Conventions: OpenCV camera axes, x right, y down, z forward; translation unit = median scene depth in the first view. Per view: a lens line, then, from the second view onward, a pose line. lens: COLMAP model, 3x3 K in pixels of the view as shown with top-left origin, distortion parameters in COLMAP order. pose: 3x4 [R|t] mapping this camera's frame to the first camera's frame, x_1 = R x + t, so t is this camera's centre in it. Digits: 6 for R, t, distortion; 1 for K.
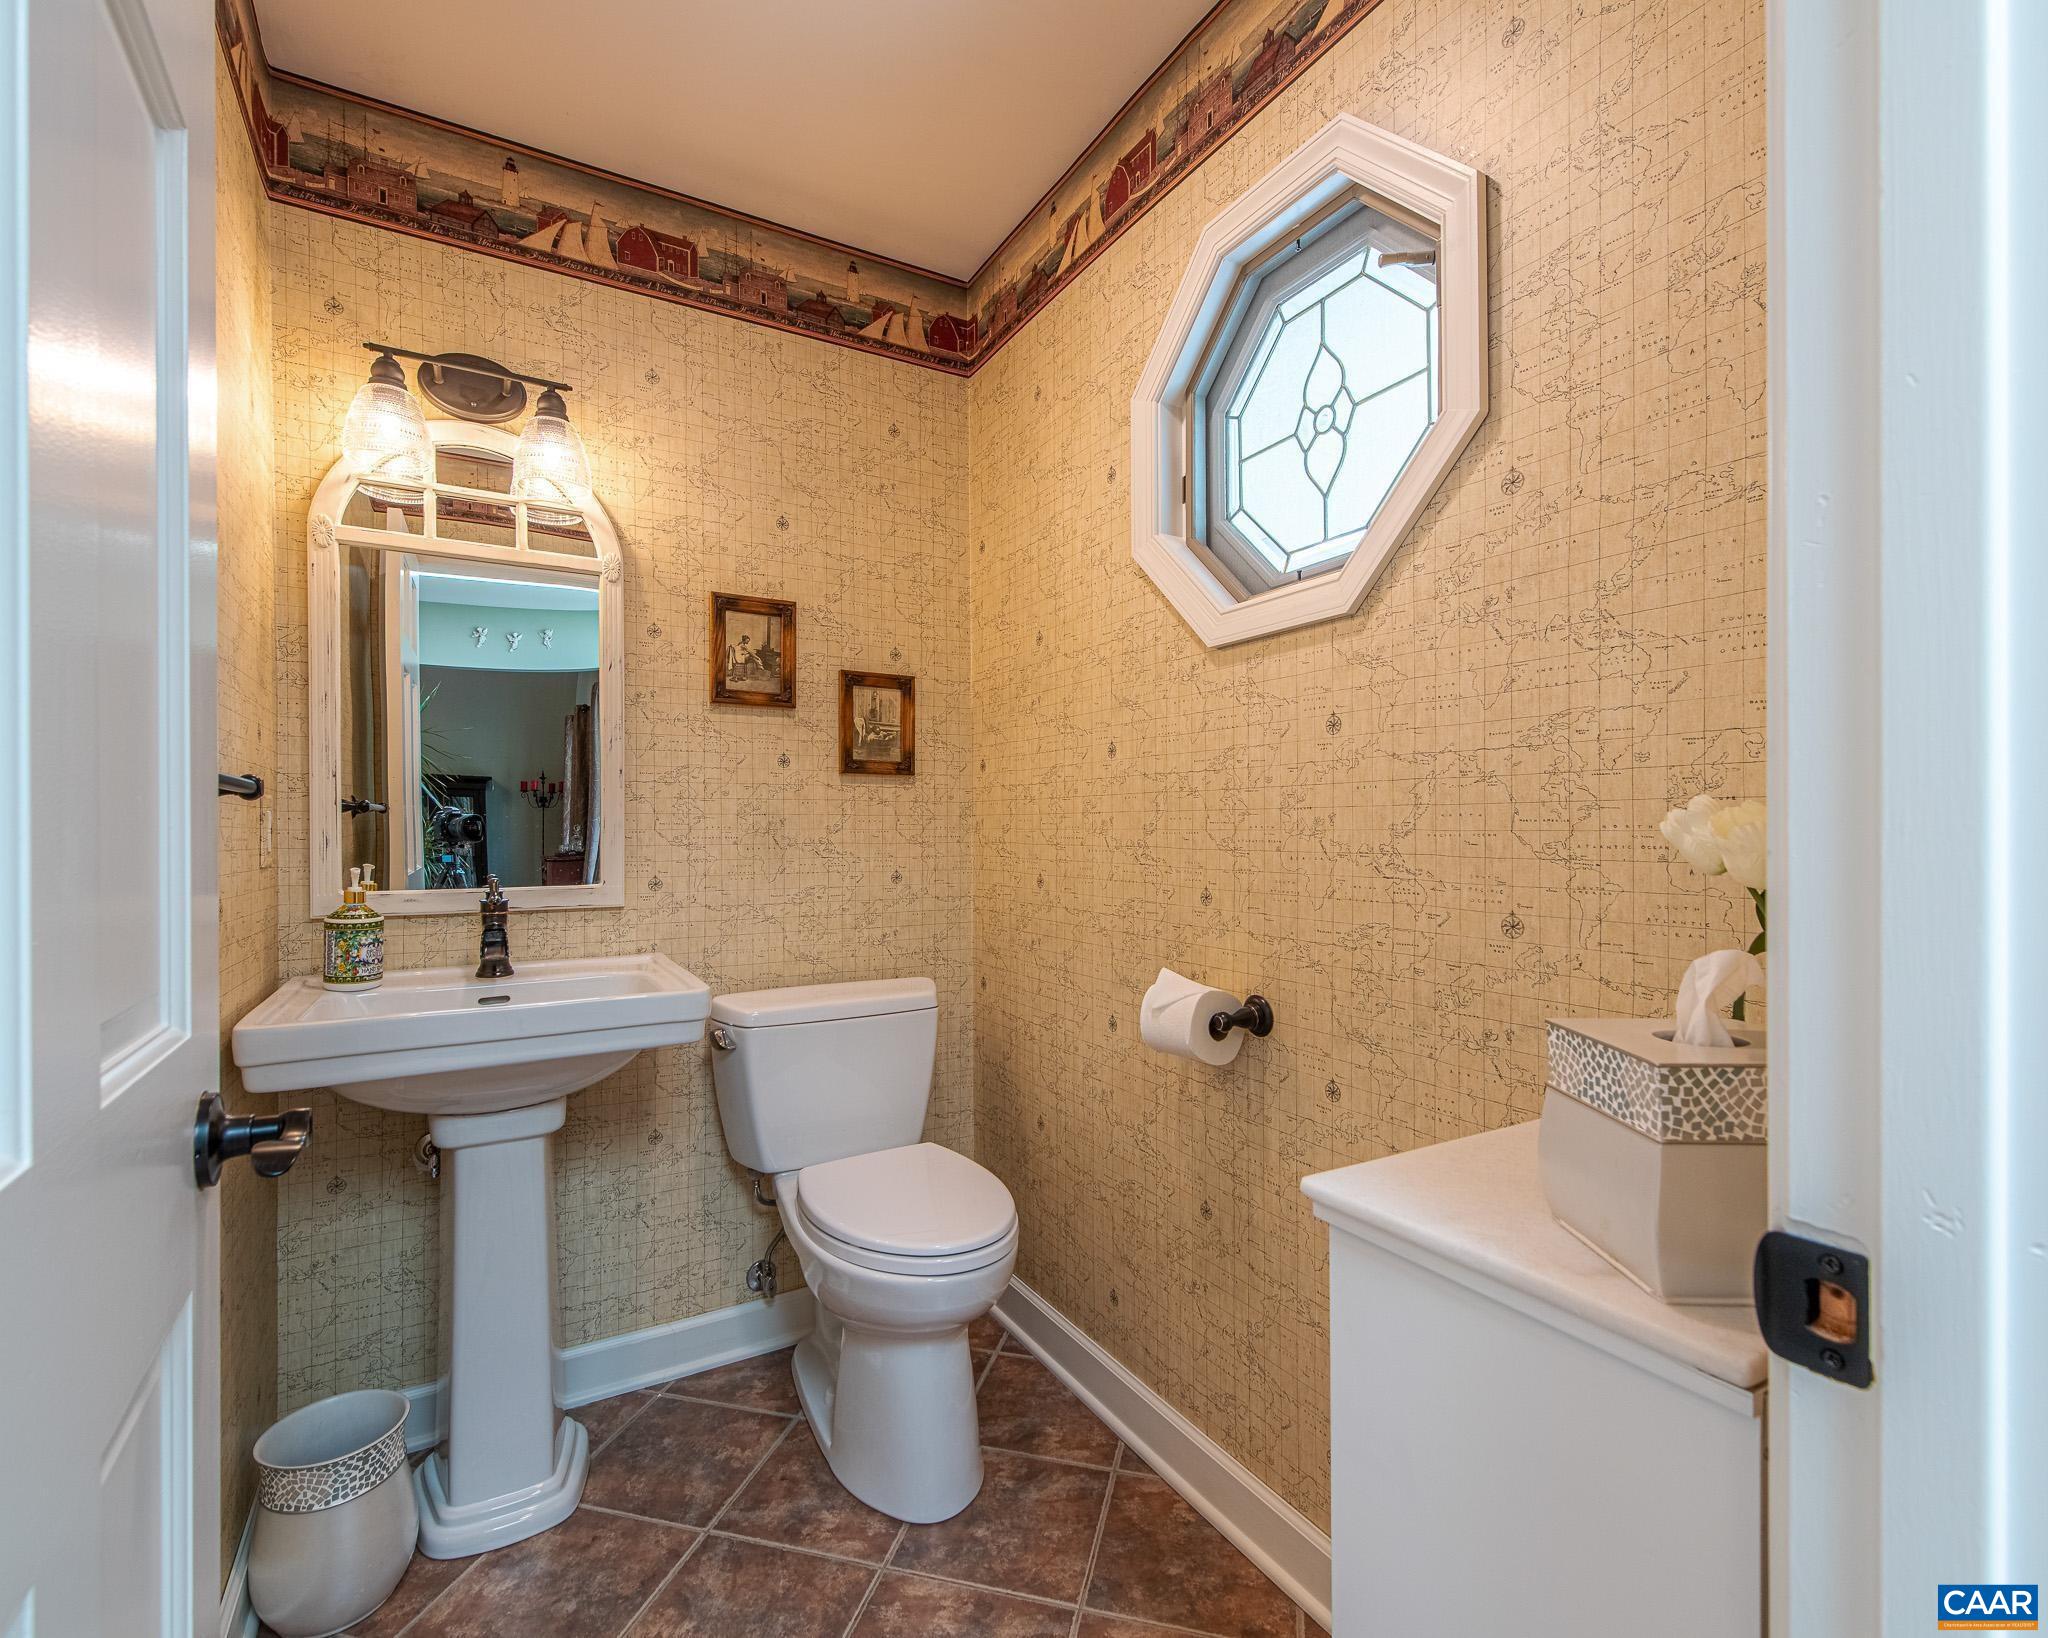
lens RADIAL K [[960.8, 0, 1010.9], [0, 960.8, 828.0], [0, 0, 1]] dist [0.020818, -0.010806]
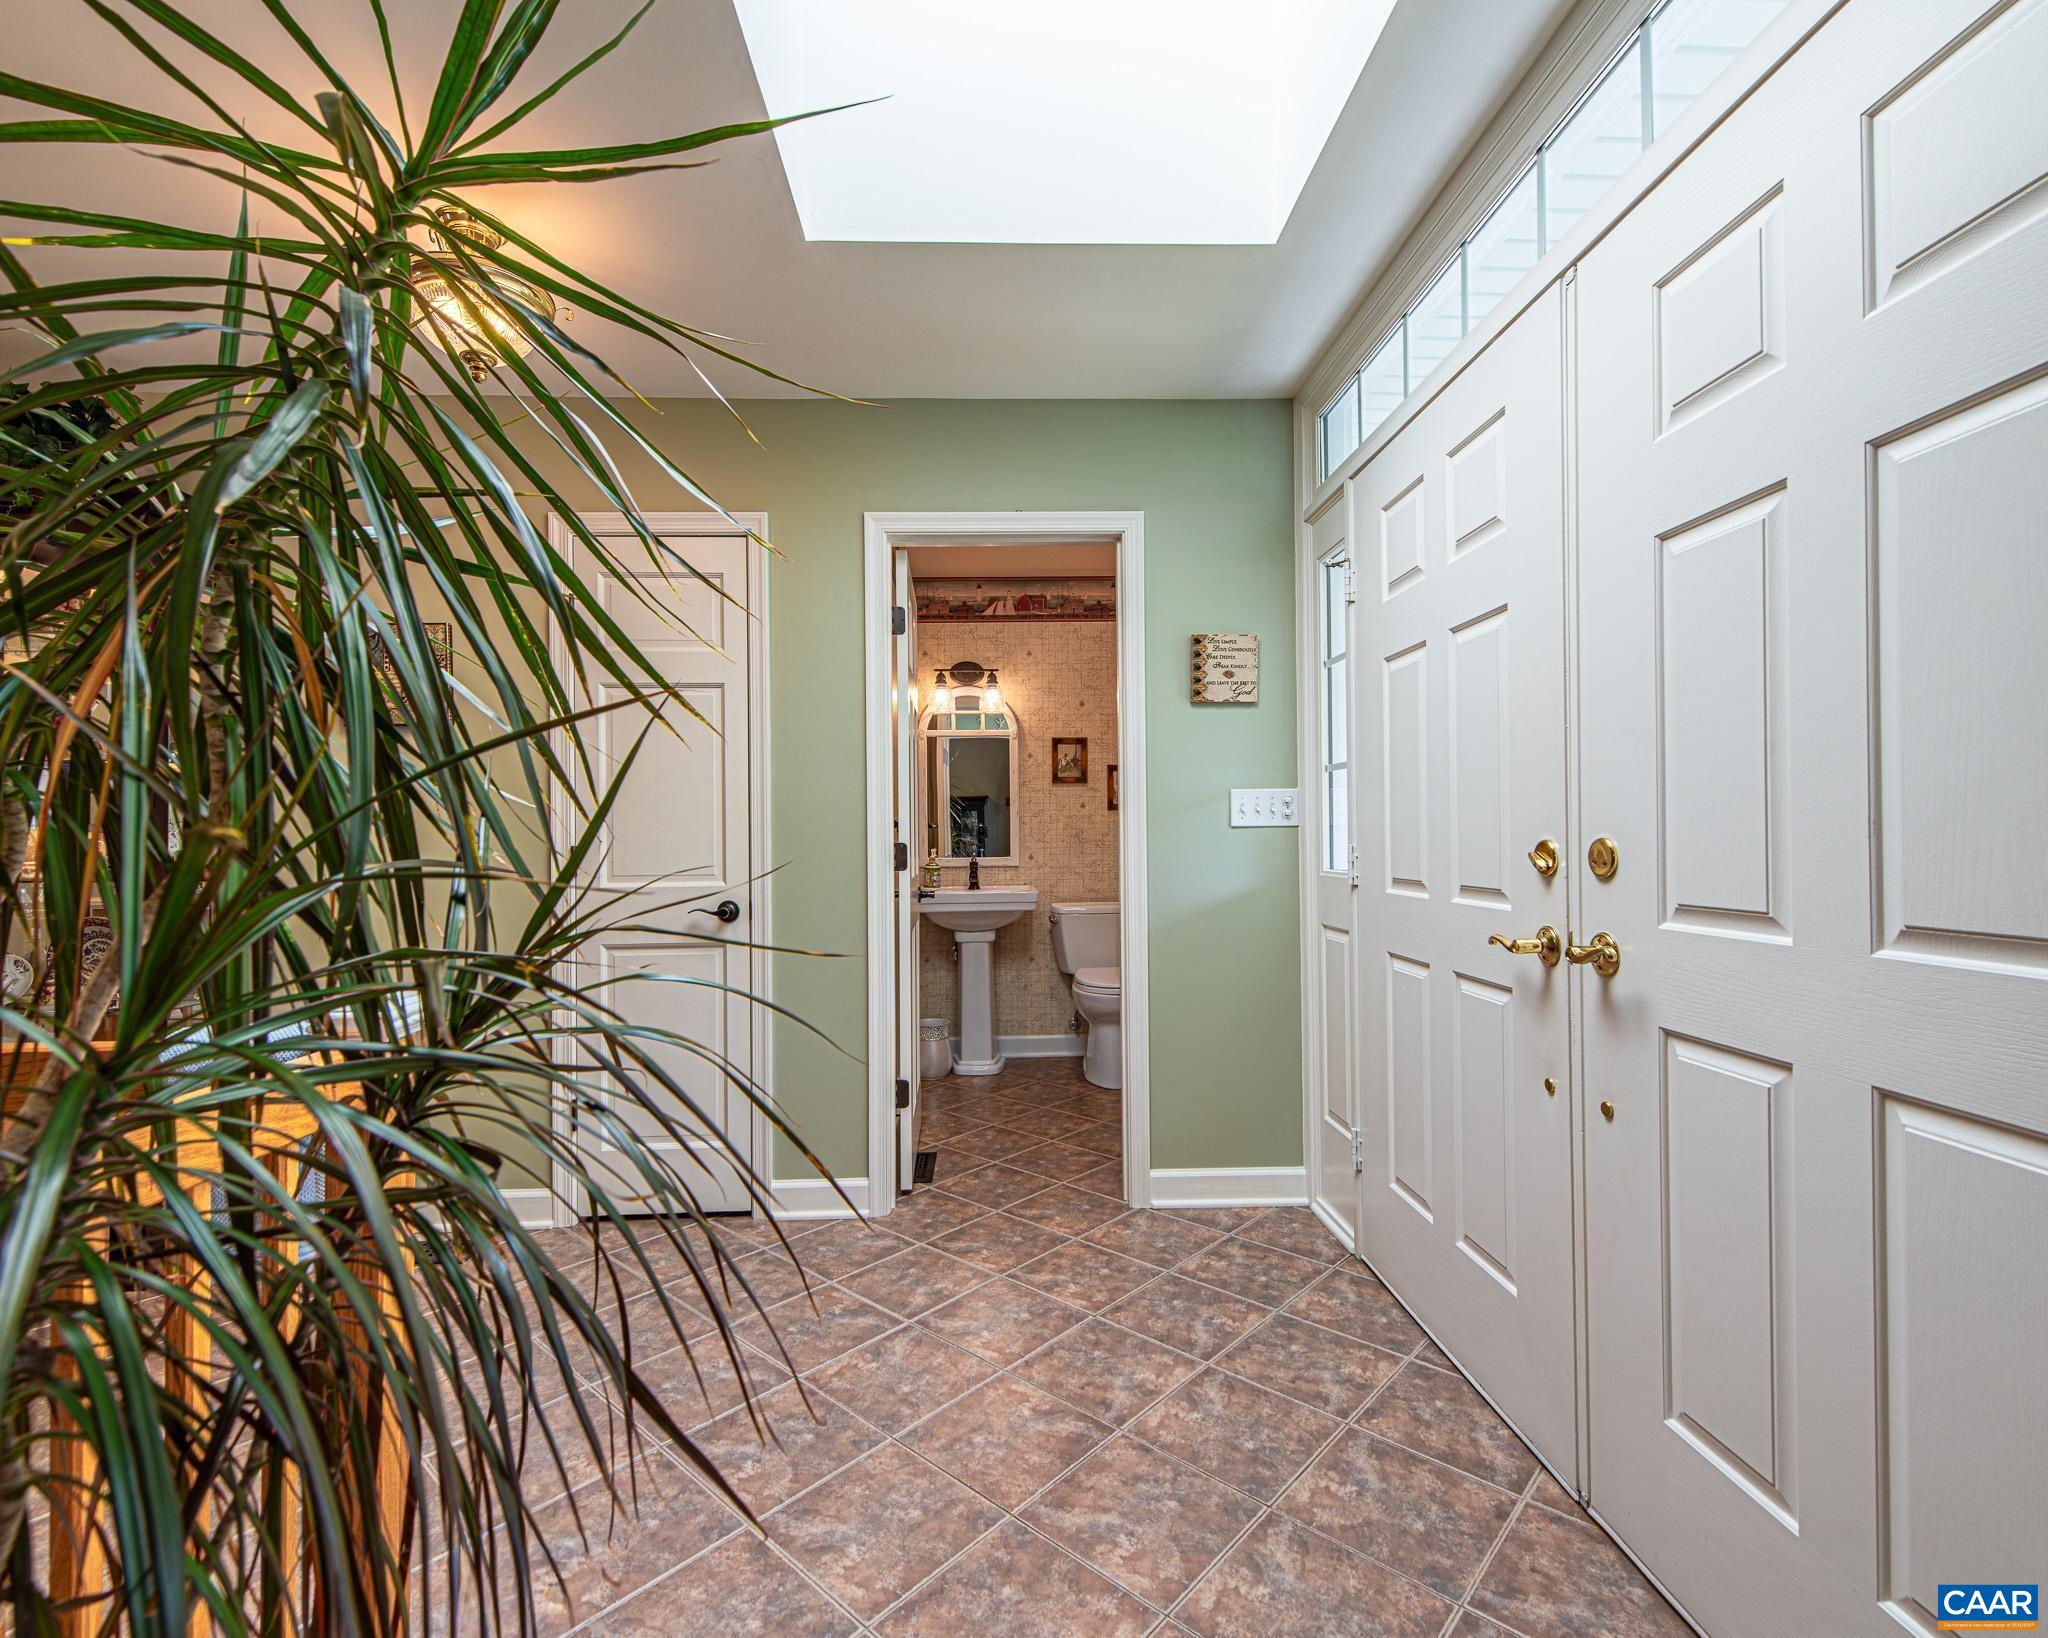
lens RADIAL K [[960.8, 0, 1010.9], [0, 960.8, 828.0], [0, 0, 1]] dist [0.020818, -0.010806]
pose [[0.887834, -0.006373, -0.460119, 0.745617], [0.004360, 0.999976, -0.005437, -0.003866], [0.460142, 0.002821, 0.887841, -1.257386]]
